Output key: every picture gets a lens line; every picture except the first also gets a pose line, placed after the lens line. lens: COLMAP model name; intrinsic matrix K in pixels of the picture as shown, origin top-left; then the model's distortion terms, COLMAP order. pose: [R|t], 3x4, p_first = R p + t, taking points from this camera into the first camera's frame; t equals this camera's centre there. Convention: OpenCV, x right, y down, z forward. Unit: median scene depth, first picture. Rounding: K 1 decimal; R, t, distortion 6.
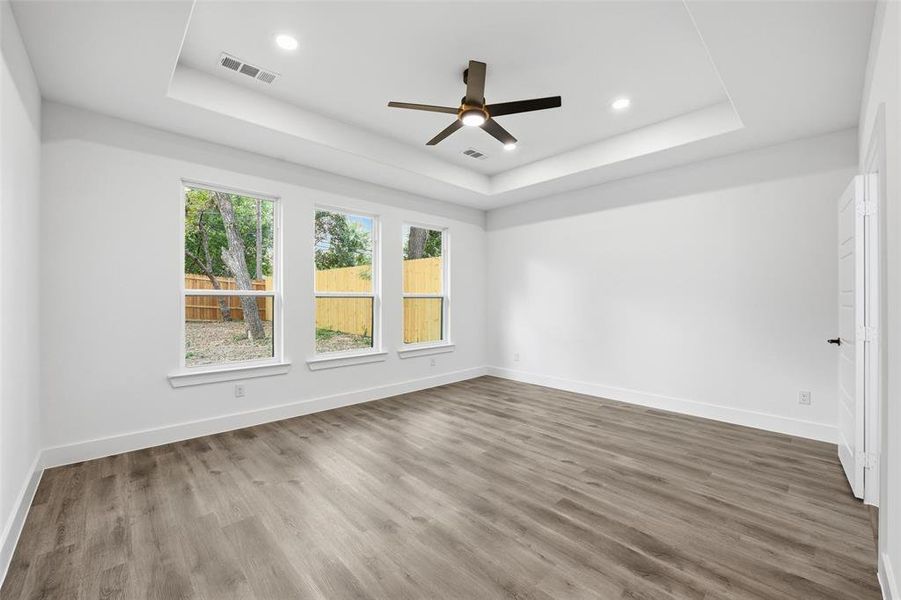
lens RADIAL K [[360.8, 0, 455.1], [0, 360.8, 298.8], [0, 0, 1]] dist [-0.009763, -0.000451]
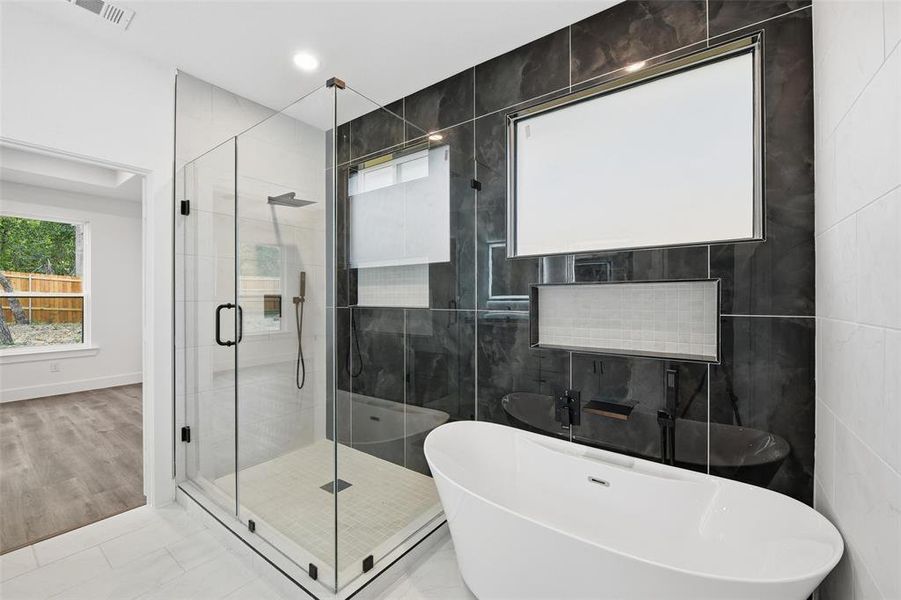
lens RADIAL K [[360.8, 0, 450.5], [0, 360.8, 300.3], [0, 0, 1]] dist [-0.009763, -0.000451]
pose [[0.984405, -0.007030, 0.175779, 0.787436], [0.005602, 0.999947, 0.008621, 0.000824], [-0.175830, -0.007502, 0.984392, -0.065187]]
